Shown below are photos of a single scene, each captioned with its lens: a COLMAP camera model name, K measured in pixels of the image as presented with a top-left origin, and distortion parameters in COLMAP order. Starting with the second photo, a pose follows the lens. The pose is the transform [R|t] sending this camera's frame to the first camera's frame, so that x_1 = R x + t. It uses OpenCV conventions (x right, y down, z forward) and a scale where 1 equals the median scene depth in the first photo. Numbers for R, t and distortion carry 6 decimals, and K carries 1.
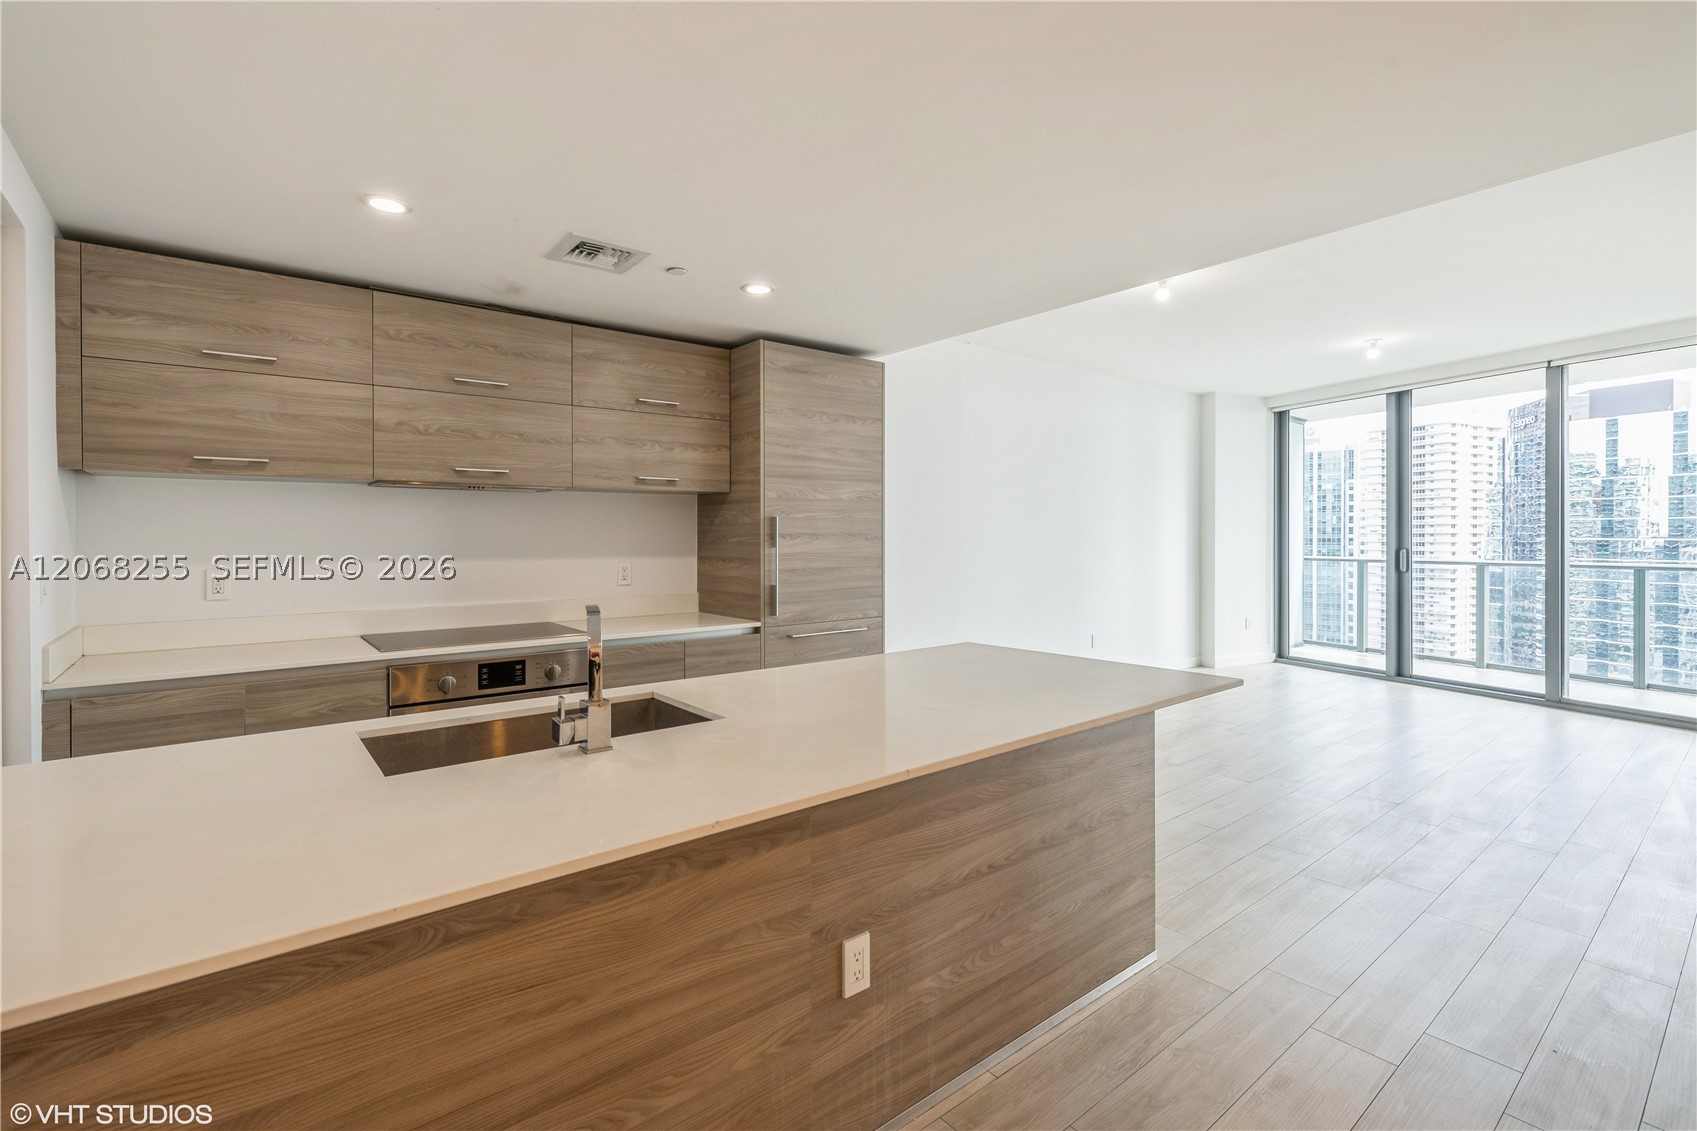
lens RADIAL K [[773.2, 0, 839.9], [0, 773.2, 540.1], [0, 0, 1]] dist [-0.006699, 0.004031]
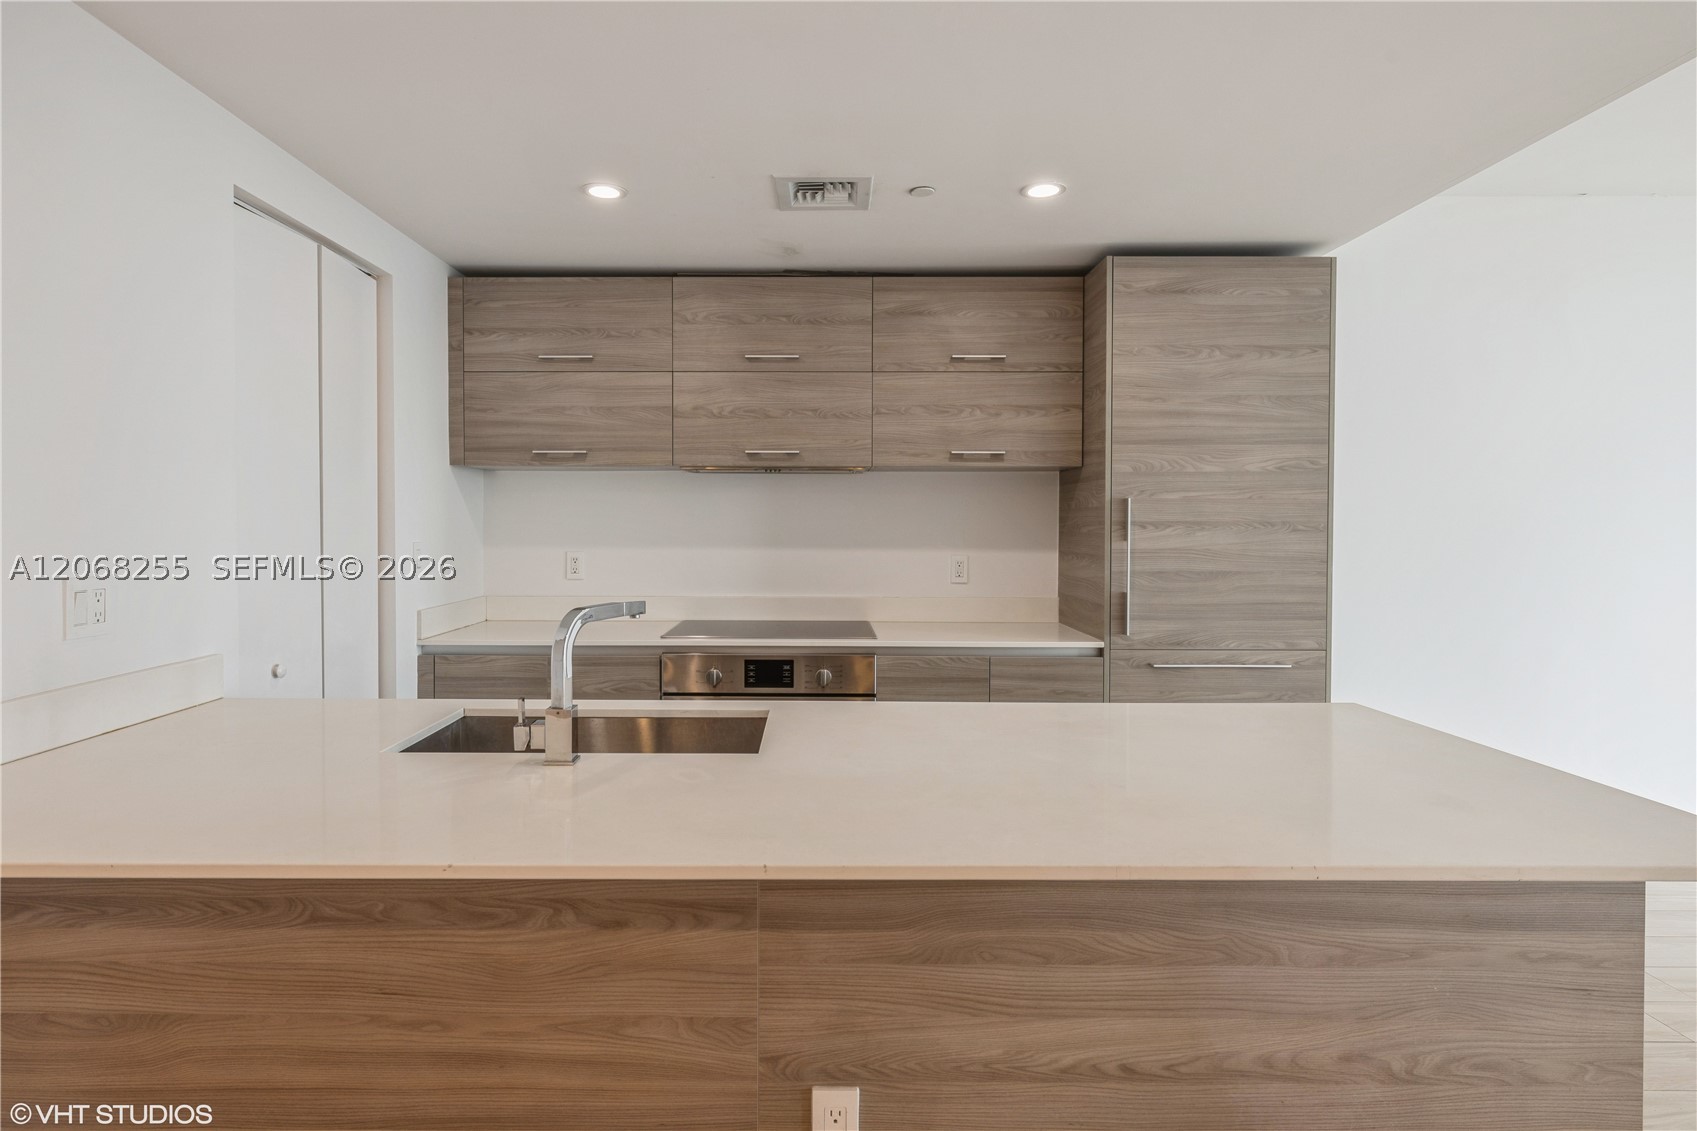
lens RADIAL K [[922.8, 0, 813.7], [0, 922.8, 539.4], [0, 0, 1]] dist [-0.004088, 0.004071]
pose [[0.777497, 0.016453, -0.628671, 0.255969], [-0.009128, 0.999848, 0.014879, -0.002205], [0.628820, -0.005830, 0.777529, 0.158555]]
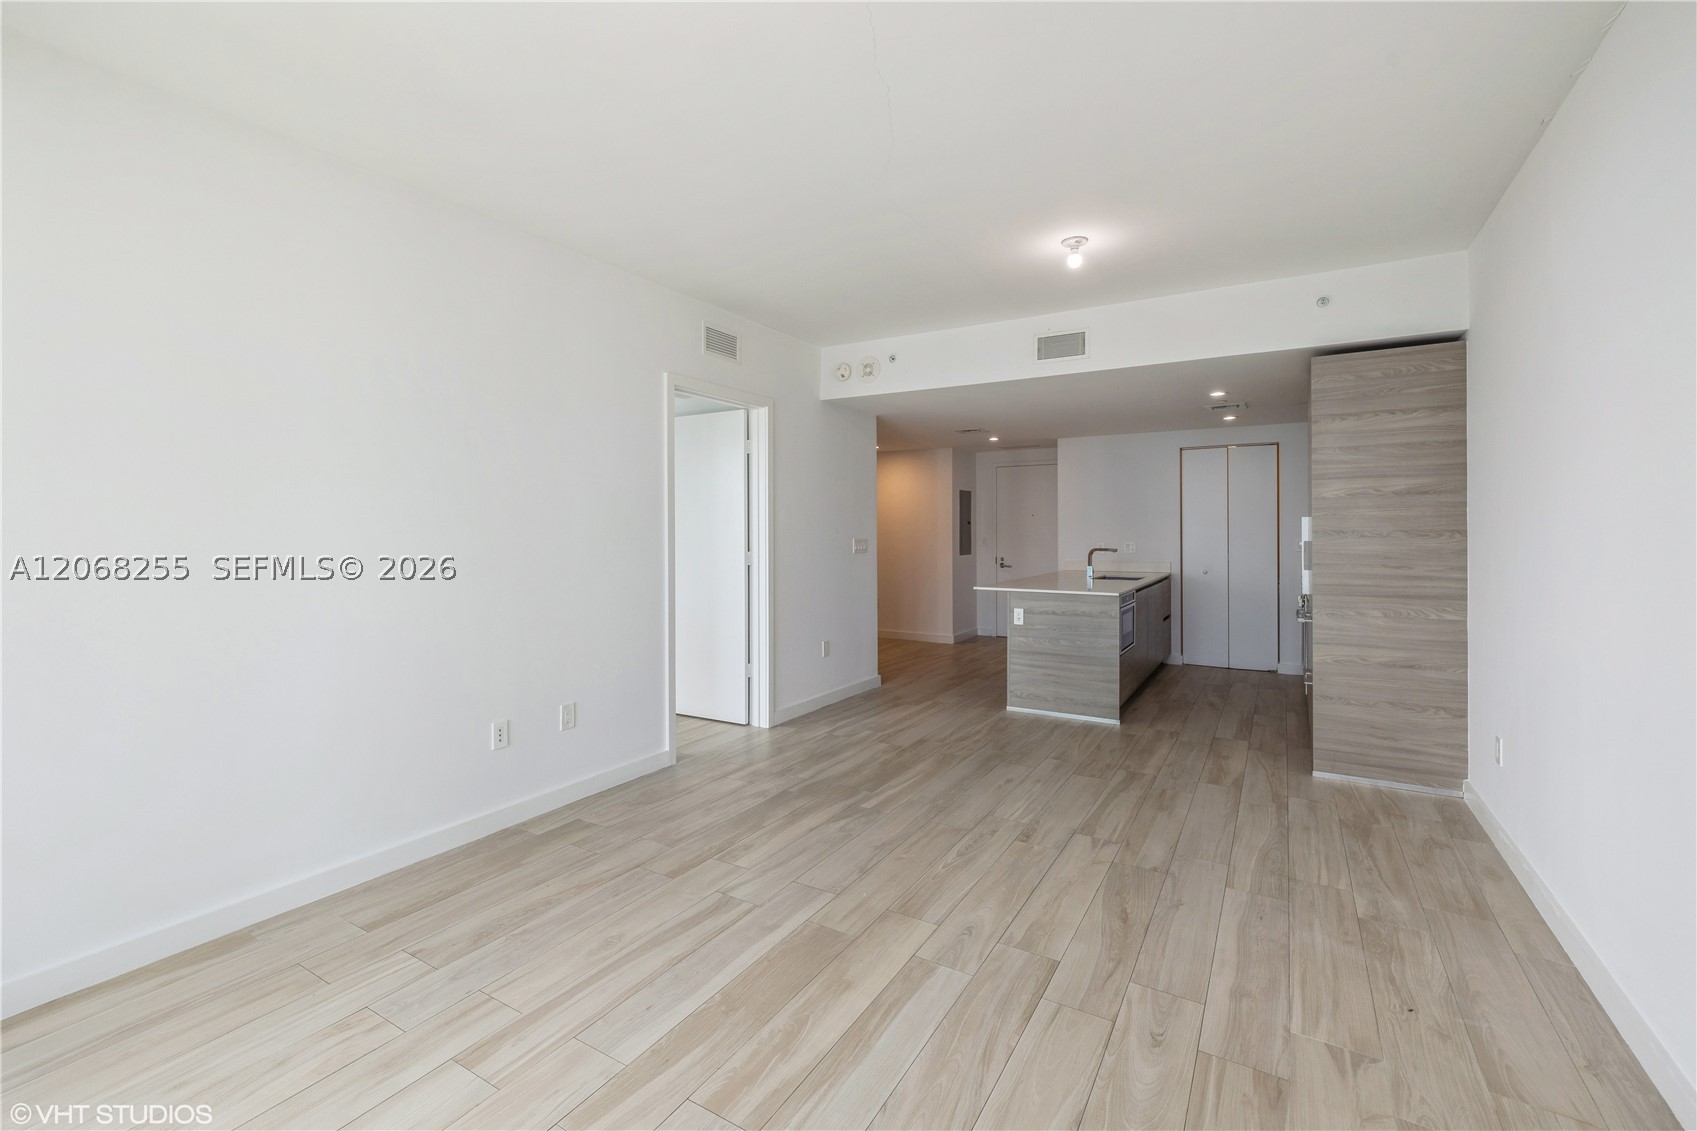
lens RADIAL K [[739.5, 0, 839.0], [0, 739.5, 529.9], [0, 0, 1]] dist [0.002004, -0.001025]
pose [[-0.939474, 0.004200, -0.342596, 1.183090], [0.001538, 0.999966, 0.008042, -0.021911], [0.342618, 0.007028, -0.939449, 2.093777]]
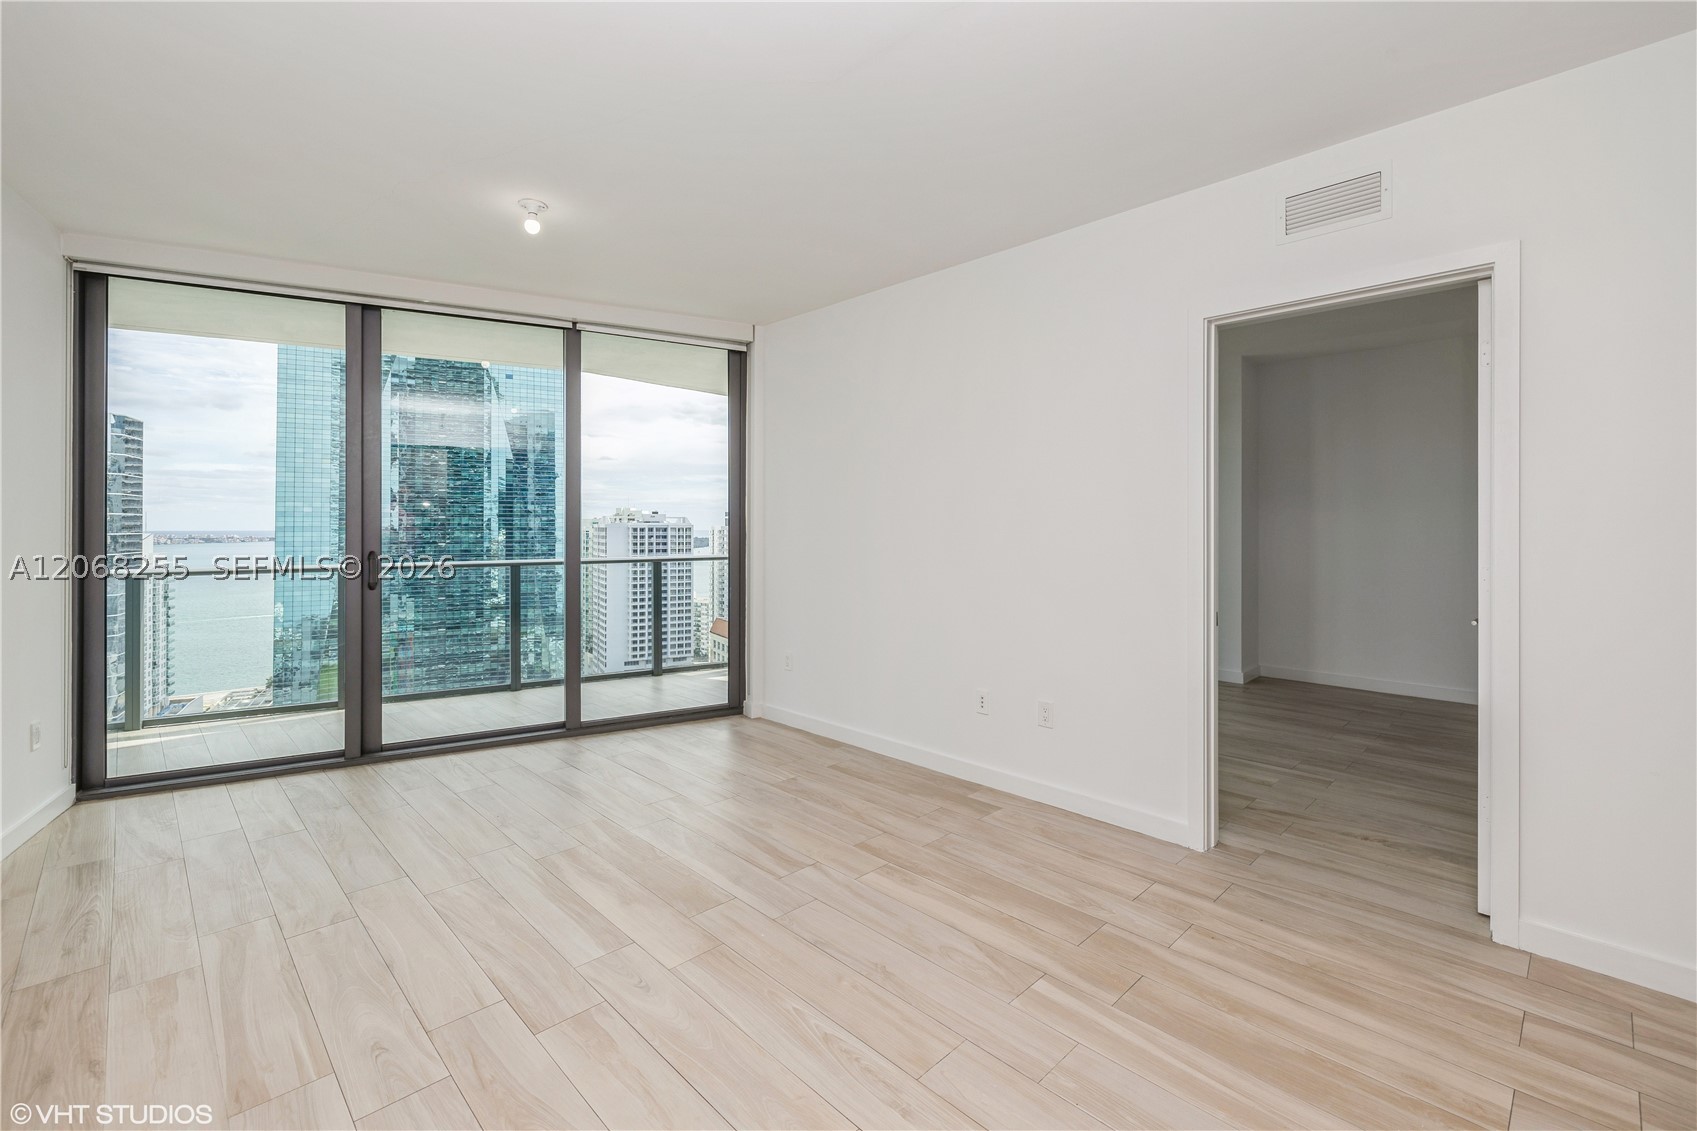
lens RADIAL K [[739.5, 0, 832.7], [0, 739.5, 521.0], [0, 0, 1]] dist [0.002004, -0.001025]
pose [[-0.082936, 0.009385, 0.996511, 0.172693], [0.009683, 0.999916, -0.008611, -0.011477], [-0.996508, 0.008935, -0.083019, 1.345963]]
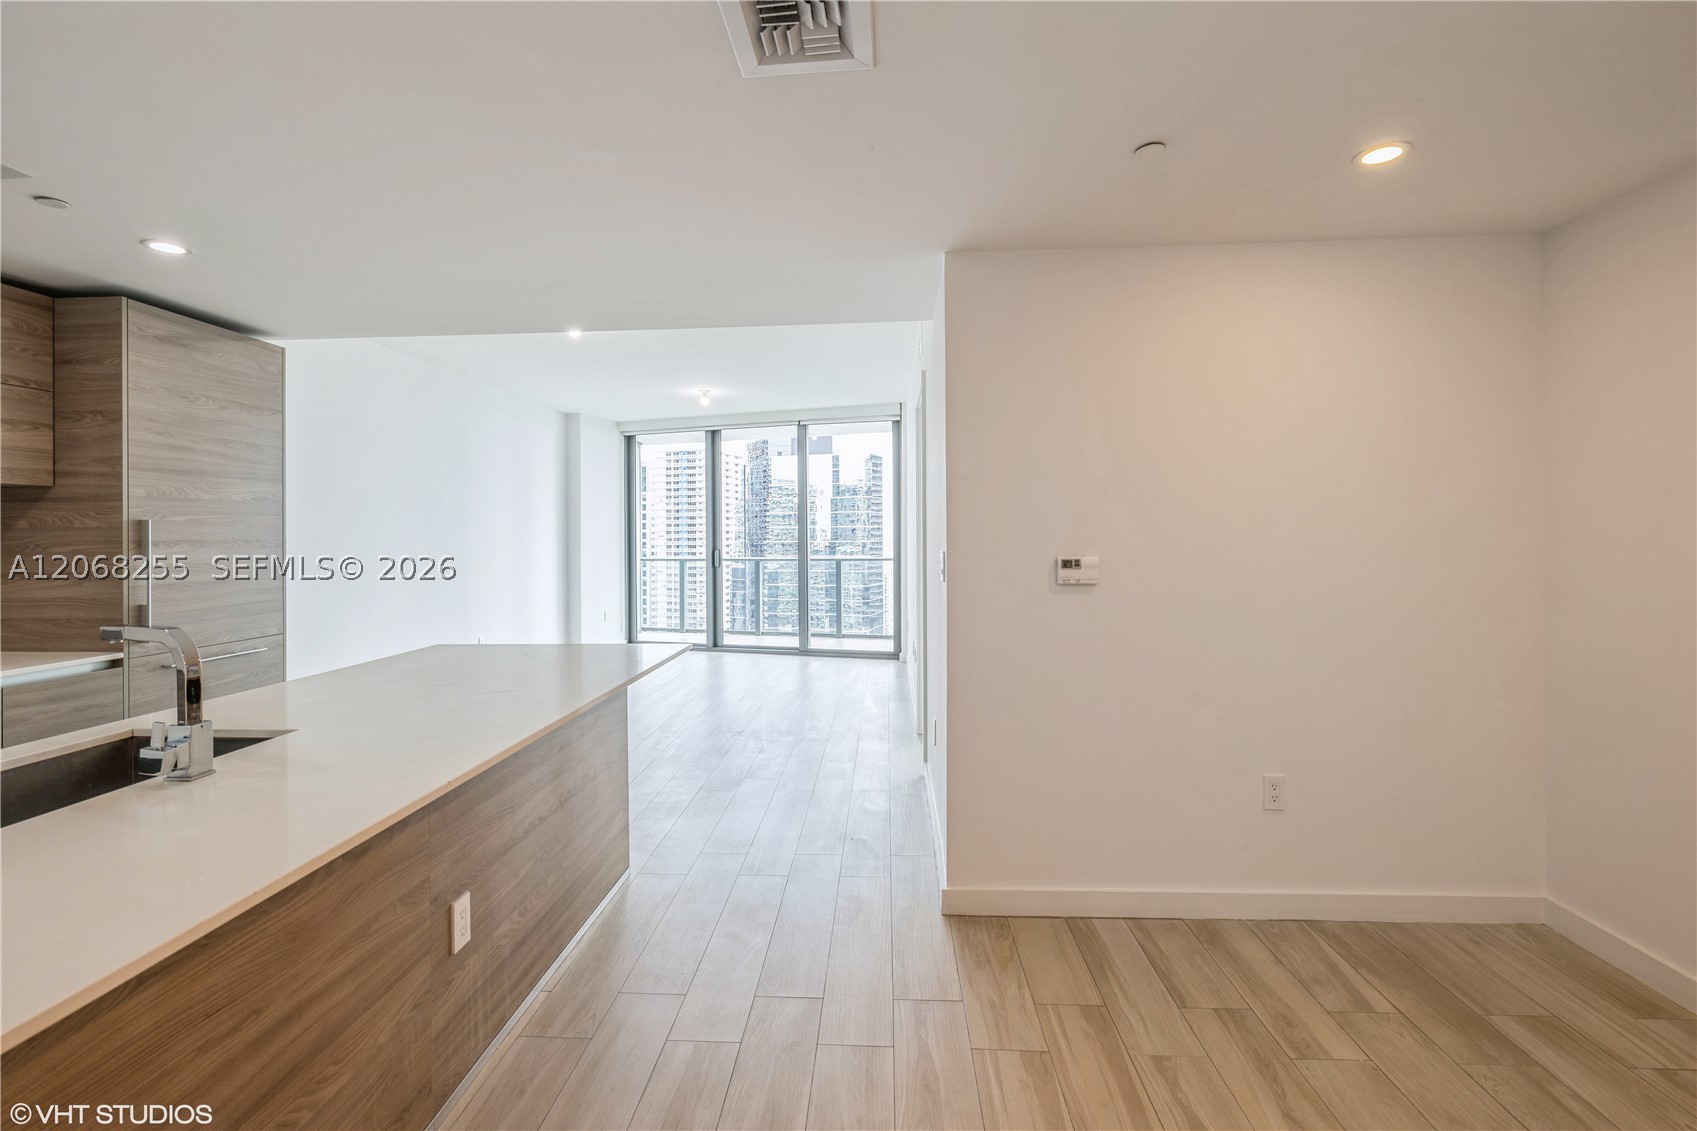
lens RADIAL K [[773.2, 0, 838.0], [0, 773.2, 536.8], [0, 0, 1]] dist [-0.006699, 0.004031]
pose [[0.673593, -0.002250, 0.739099, -0.211873], [0.010383, 0.999925, -0.006419, 0.000023], [-0.739030, 0.011997, 0.673566, -0.083083]]
